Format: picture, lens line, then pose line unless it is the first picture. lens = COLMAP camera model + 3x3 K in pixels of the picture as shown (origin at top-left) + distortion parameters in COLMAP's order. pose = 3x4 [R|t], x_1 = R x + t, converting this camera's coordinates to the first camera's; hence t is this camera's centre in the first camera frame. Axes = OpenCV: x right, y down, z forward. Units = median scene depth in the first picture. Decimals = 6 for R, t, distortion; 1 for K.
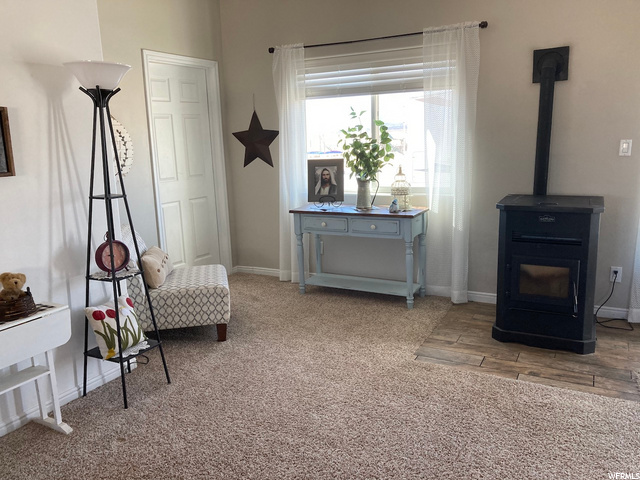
lens RADIAL K [[523.7, 0, 319.6], [0, 523.7, 238.7], [0, 0, 1]] dist [0.028549, -0.019256]
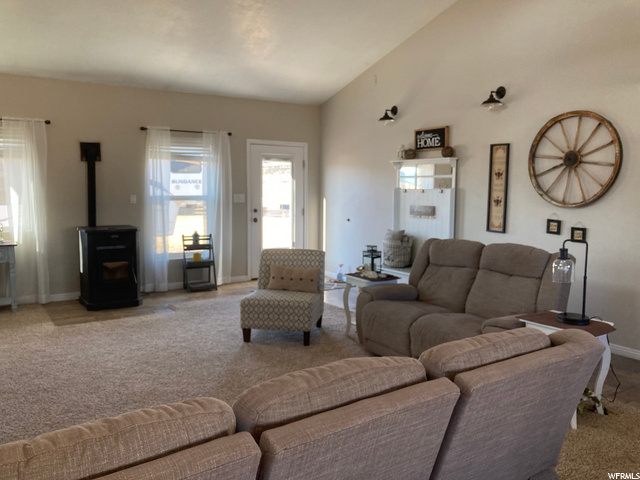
lens RADIAL K [[523.7, 0, 319.6], [0, 523.7, 240.1], [0, 0, 1]] dist [0.028549, -0.019256]
pose [[0.425007, -0.058257, 0.903314, -0.802250], [0.164271, 0.986320, -0.013679, 0.104391], [-0.890160, 0.154202, 0.428763, -0.365375]]
